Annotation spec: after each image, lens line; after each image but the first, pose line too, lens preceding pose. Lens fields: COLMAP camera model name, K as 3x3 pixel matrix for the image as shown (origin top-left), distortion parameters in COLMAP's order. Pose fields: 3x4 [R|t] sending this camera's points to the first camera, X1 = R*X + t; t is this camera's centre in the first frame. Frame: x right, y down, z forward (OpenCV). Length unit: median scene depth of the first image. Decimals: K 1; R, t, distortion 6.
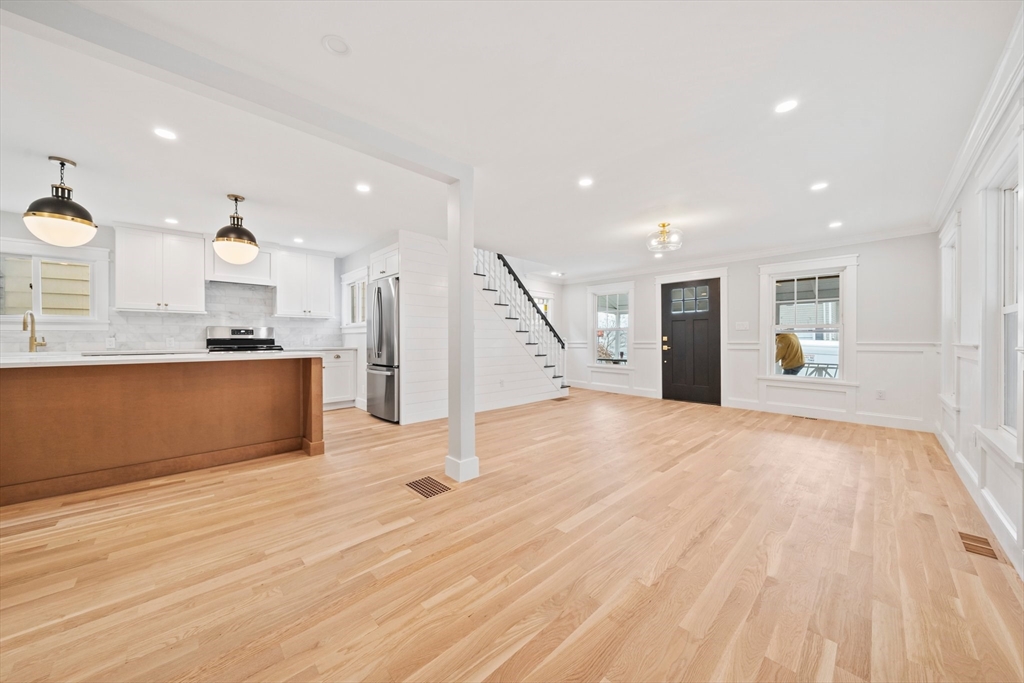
lens RADIAL K [[351.8, 0, 504.6], [0, 351.8, 341.9], [0, 0, 1]] dist [-0.006011, 0.000158]
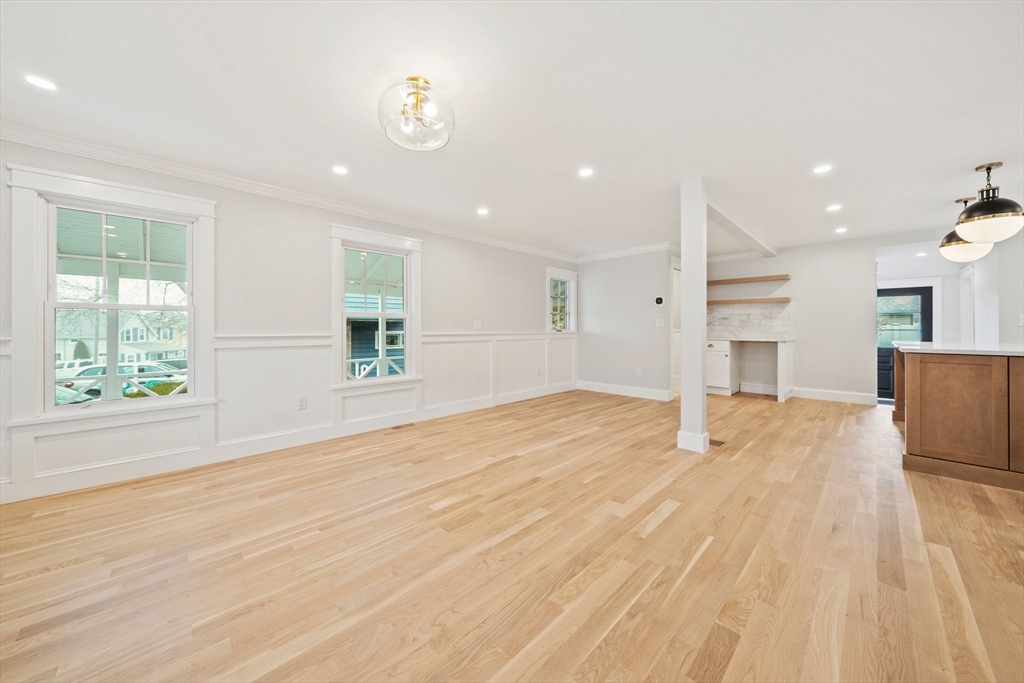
lens RADIAL K [[357.4, 0, 506.0], [0, 357.4, 327.6], [0, 0, 1]] dist [-0.006256, -0.000011]
pose [[-0.999896, 0.001160, -0.014382, 0.390202], [0.001096, 0.999990, 0.004438, -0.017443], [0.014387, 0.004422, -0.999887, 1.652330]]
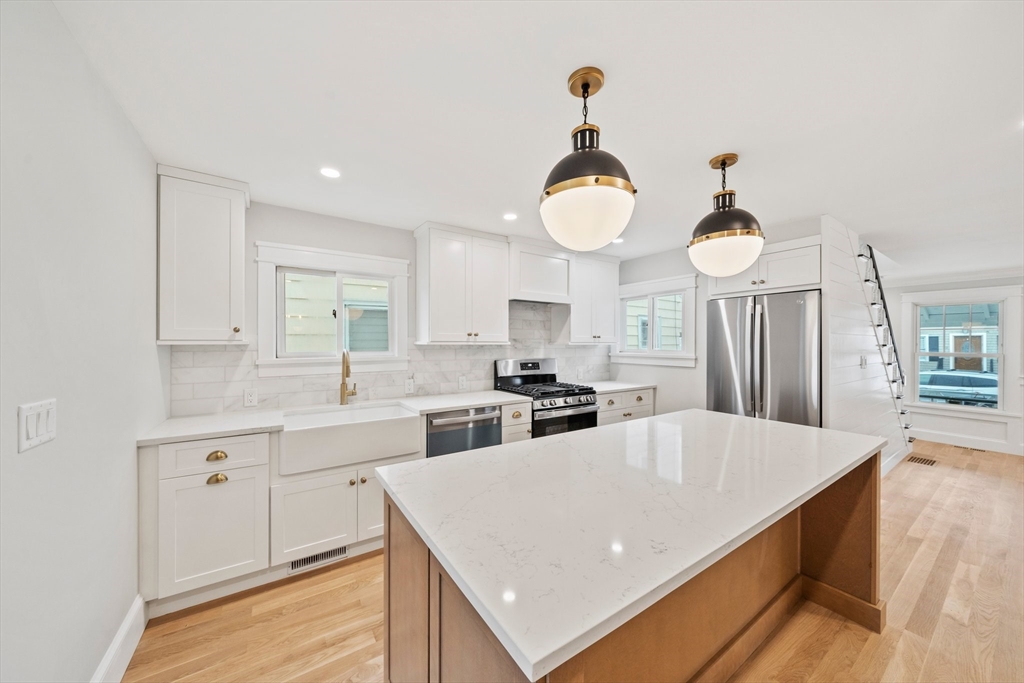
lens RADIAL K [[351.8, 0, 504.6], [0, 351.8, 341.9], [0, 0, 1]] dist [-0.006011, 0.000158]
pose [[0.985195, 0.003669, -0.171397, -0.908201], [-0.005776, 0.999914, -0.011796, -0.095396], [0.171339, 0.012611, 0.985131, 0.336055]]
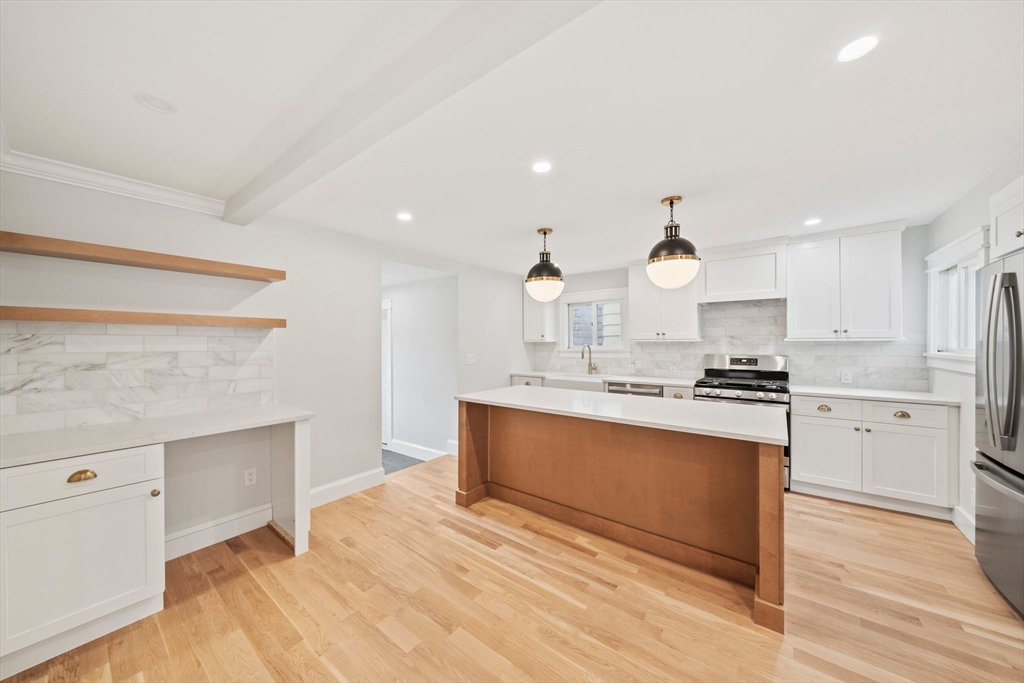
lens RADIAL K [[351.8, 0, 504.6], [0, 351.8, 341.9], [0, 0, 1]] dist [-0.006011, 0.000158]
pose [[0.150403, 0.001715, -0.988623, -0.067490], [-0.003323, 0.999994, 0.001229, -0.096633], [0.988619, 0.003101, 0.150408, 0.474770]]
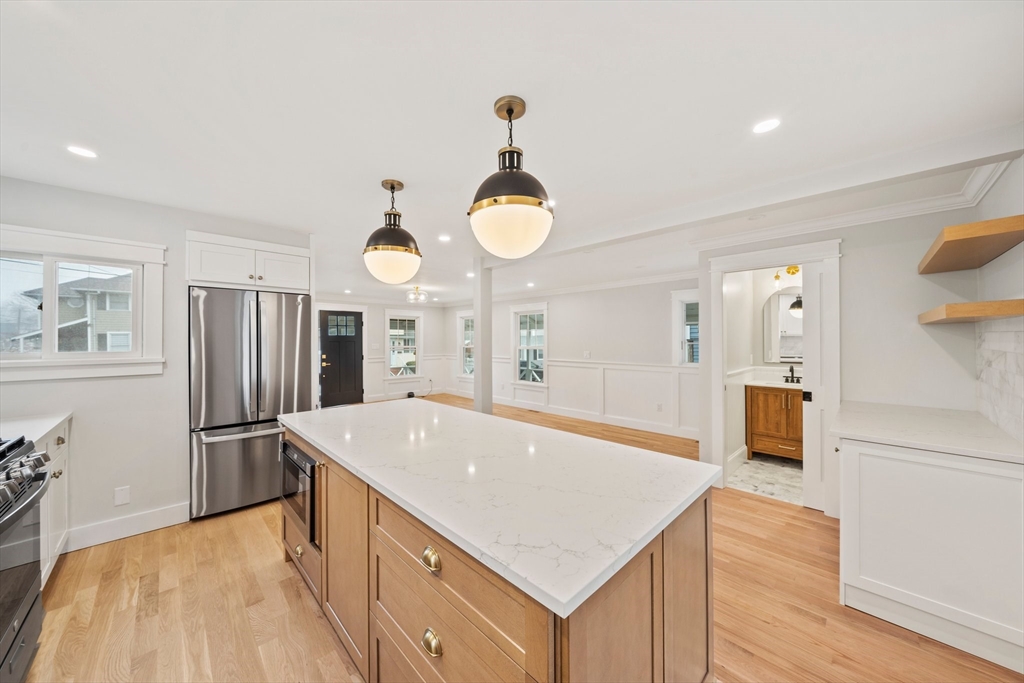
lens RADIAL K [[353.9, 0, 503.7], [0, 353.9, 339.7], [0, 0, 1]] dist [-0.006021, -0.000009]
pose [[-0.012951, 0.002505, 0.999913, -1.287410], [0.011173, 0.999935, -0.002360, -0.098518], [-0.999854, 0.011141, -0.012978, 0.707528]]
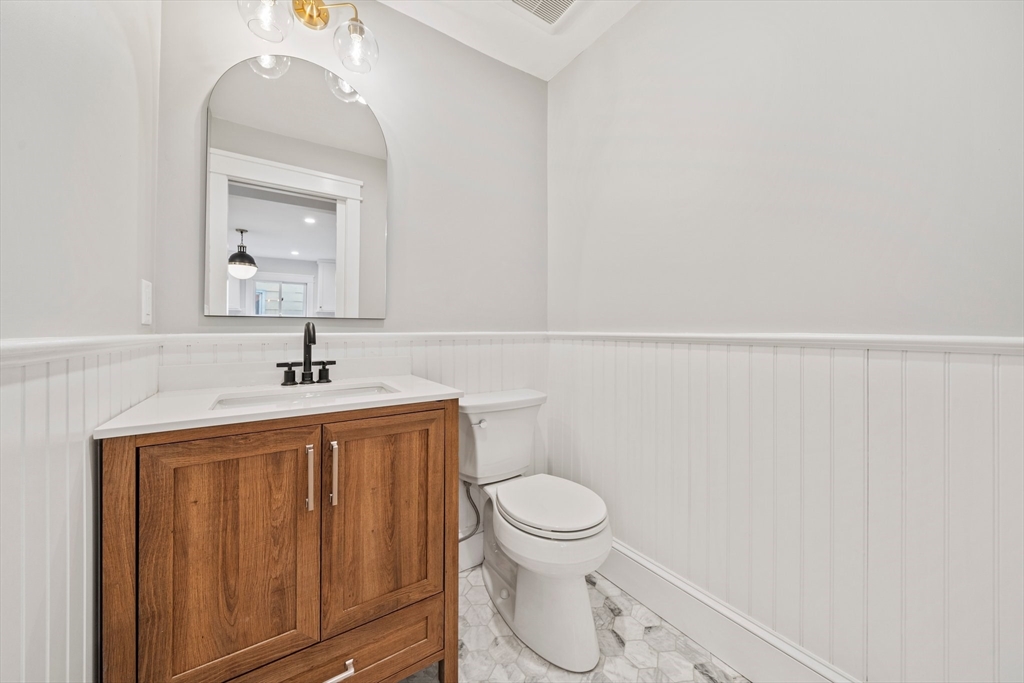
lens RADIAL K [[357.4, 0, 506.0], [0, 357.4, 327.6], [0, 0, 1]] dist [-0.006256, -0.000011]
pose [[-0.986835, -0.000741, 0.161726, -0.370305], [-0.000901, 0.999999, -0.000915, -0.000738], [-0.161725, -0.001048, -0.986835, 0.040313]]
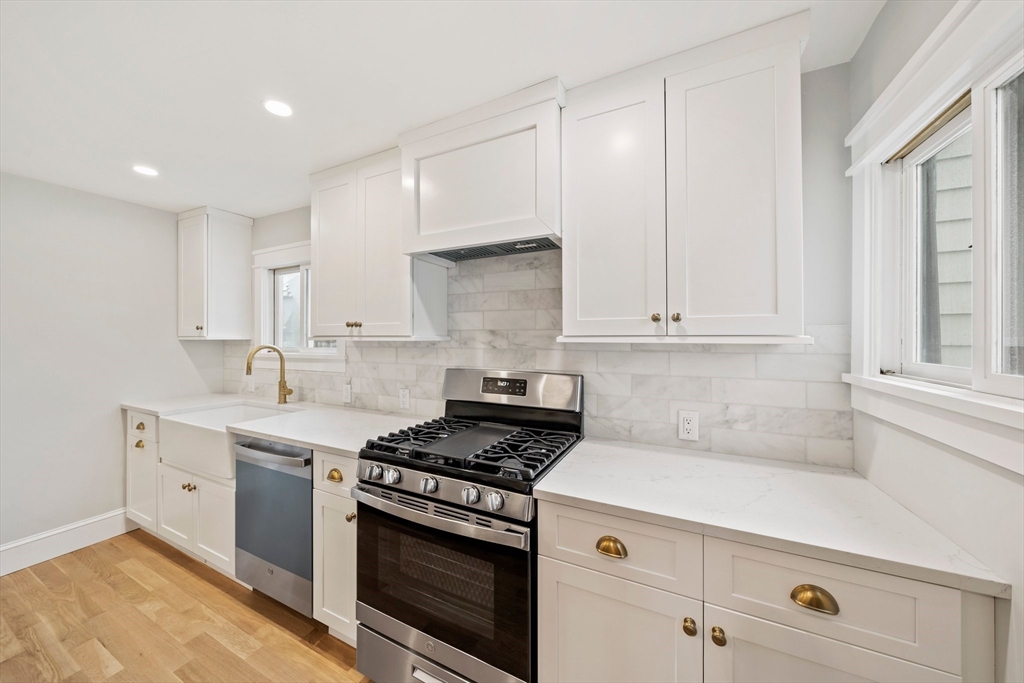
lens RADIAL K [[352.3, 0, 507.7], [0, 352.3, 334.6], [0, 0, 1]] dist [-0.007968, 0.000032]
pose [[0.351111, -0.004273, -0.936324, -0.549707], [-0.008022, 0.999939, -0.007571, -0.105634], [0.936299, 0.010170, 0.351056, 1.184247]]
